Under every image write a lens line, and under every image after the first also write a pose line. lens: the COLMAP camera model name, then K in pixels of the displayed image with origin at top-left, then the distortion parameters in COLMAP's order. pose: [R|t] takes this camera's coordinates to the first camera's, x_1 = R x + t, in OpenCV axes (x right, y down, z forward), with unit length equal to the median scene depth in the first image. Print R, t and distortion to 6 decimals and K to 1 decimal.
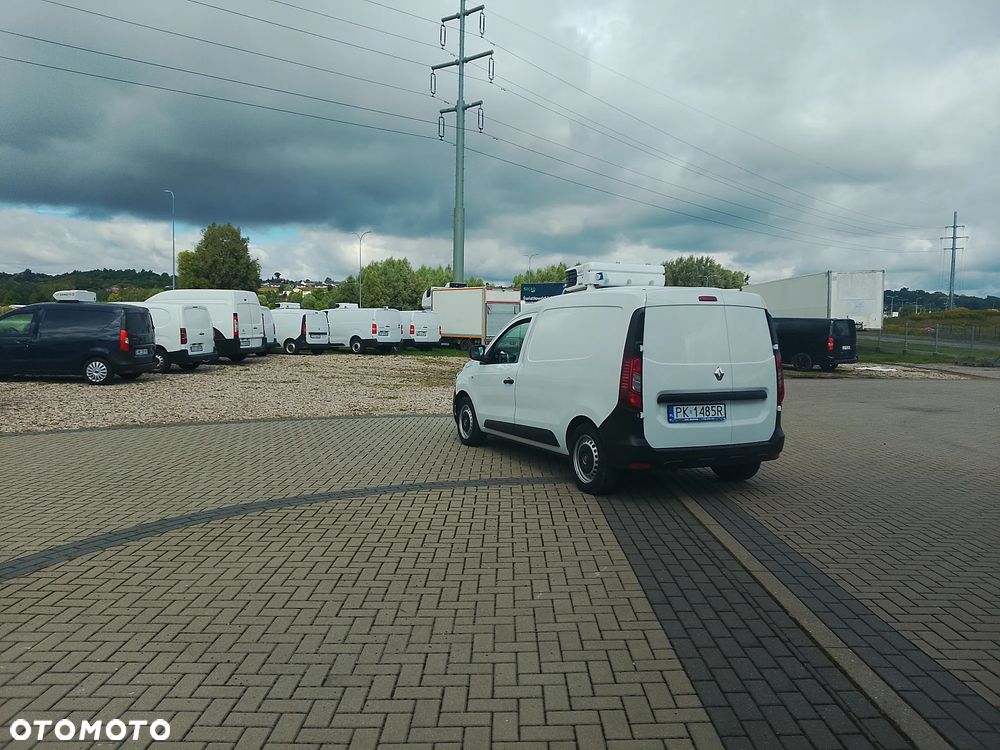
lens RADIAL K [[734.4, 0, 494.8], [0, 734.4, 373.0], [0, 0, 1]] dist [0.100400, -0.154136]
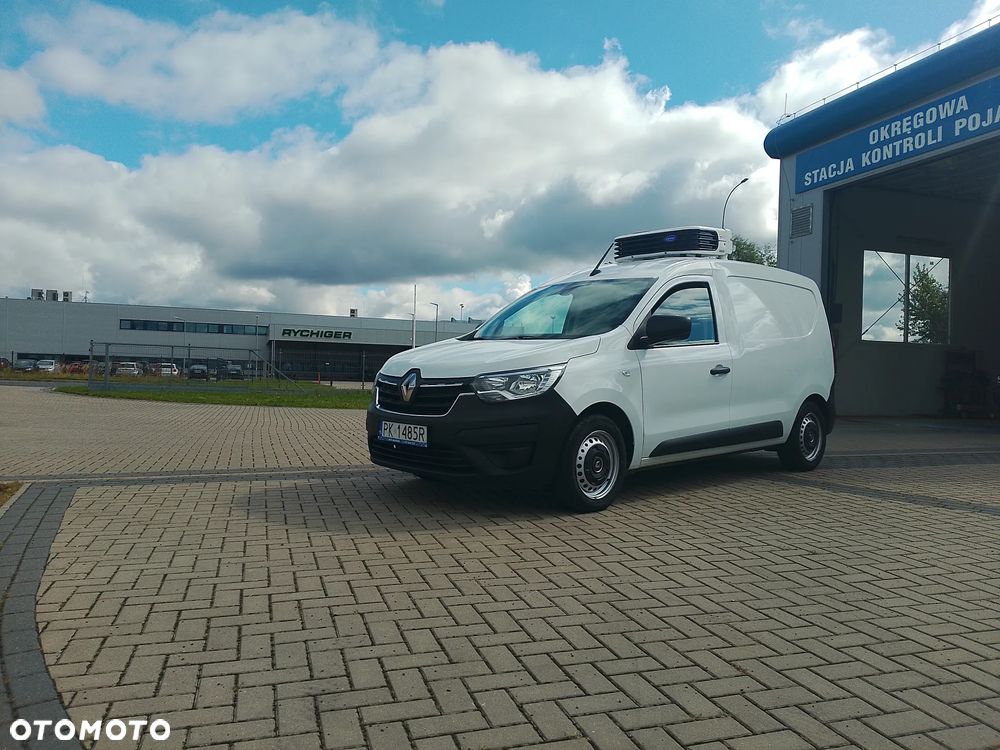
lens RADIAL K [[734.4, 0, 494.8], [0, 734.4, 373.0], [0, 0, 1]] dist [0.100400, -0.154136]
pose [[-0.328504, -0.025038, 0.944171, -0.157346], [0.036289, 0.998576, 0.039107, -0.005921], [-0.943805, 0.047109, -0.327127, 0.393973]]
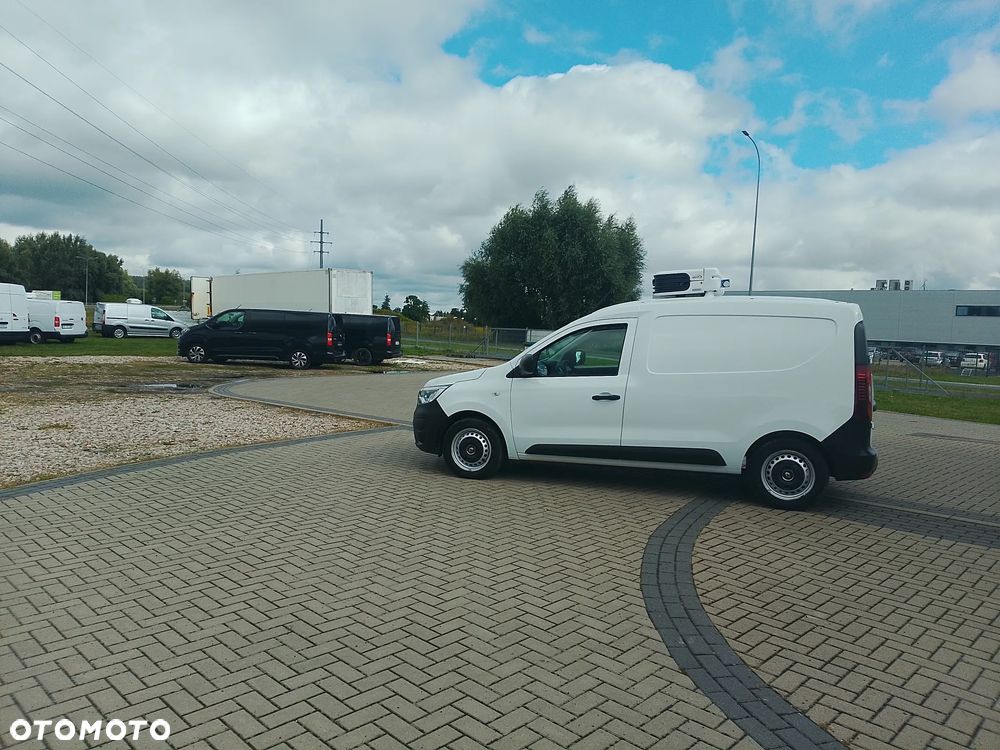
lens RADIAL K [[734.4, 0, 494.8], [0, 734.4, 373.0], [0, 0, 1]] dist [0.100400, -0.154136]
pose [[0.687266, -0.034429, 0.725589, -0.191589], [0.024251, 0.999407, 0.024452, -0.011423], [-0.726001, 0.000792, 0.687694, 0.138342]]
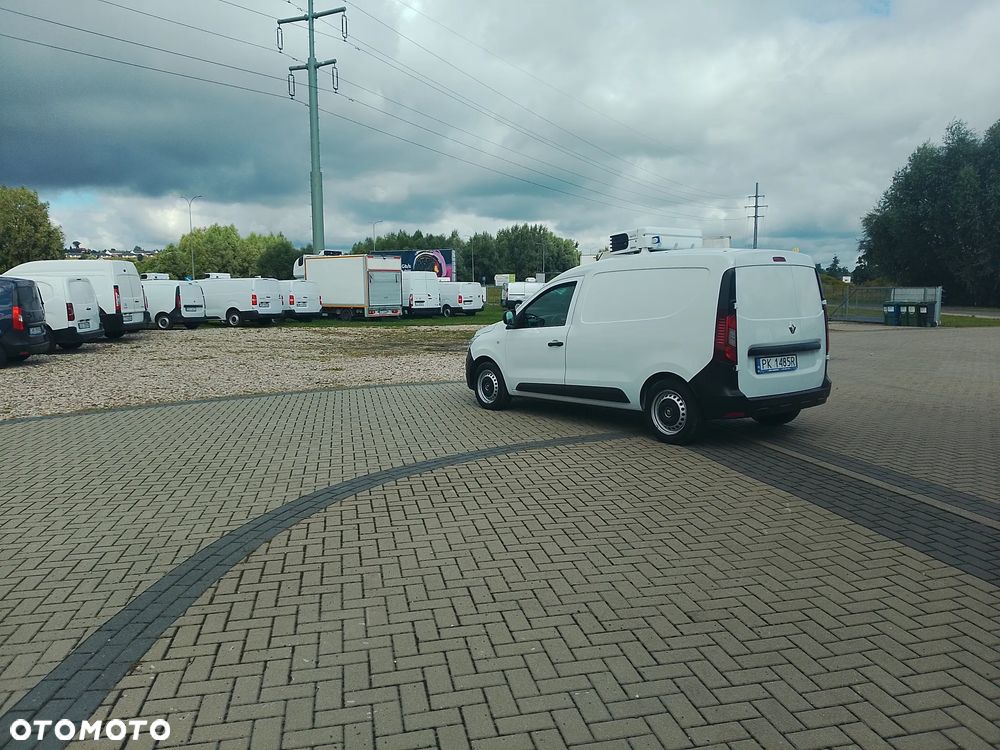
lens RADIAL K [[734.4, 0, 494.8], [0, 734.4, 373.0], [0, 0, 1]] dist [0.100400, -0.154136]
pose [[0.974857, -0.044700, 0.218301, -0.080163], [0.035414, 0.998301, 0.046270, 0.000338], [-0.219998, -0.037376, 0.974784, 0.003485]]
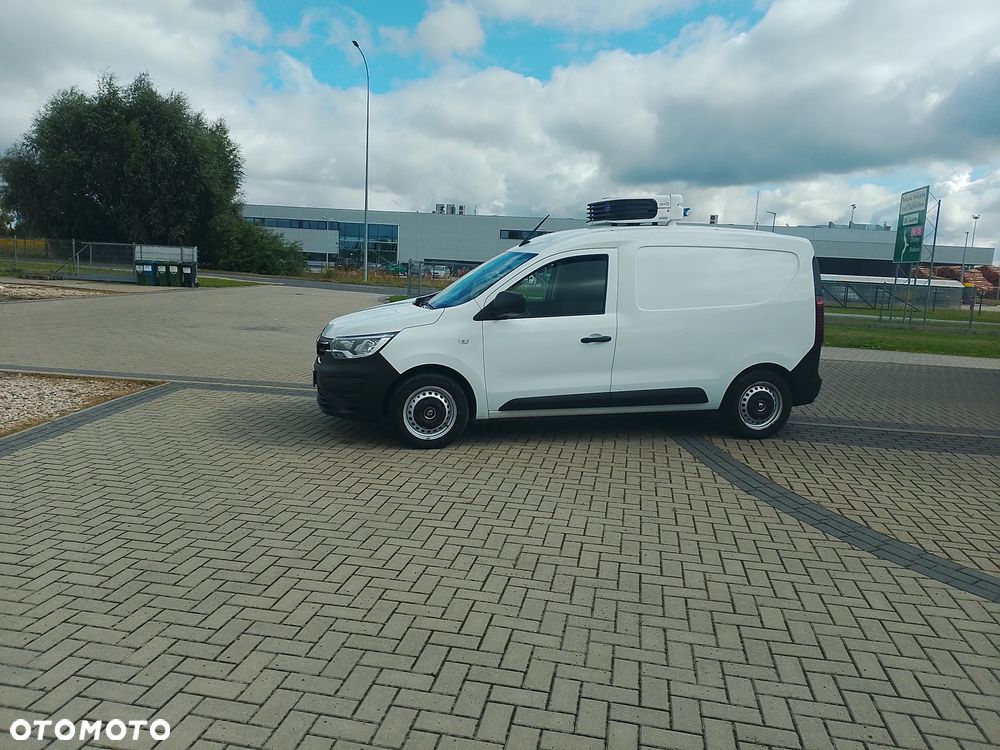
lens RADIAL K [[734.4, 0, 494.8], [0, 734.4, 373.0], [0, 0, 1]] dist [0.100400, -0.154136]
pose [[0.172037, -0.152780, 0.973171, -0.205241], [0.025758, 0.988260, 0.150596, -0.019699], [-0.984754, -0.000841, 0.173953, 0.267671]]
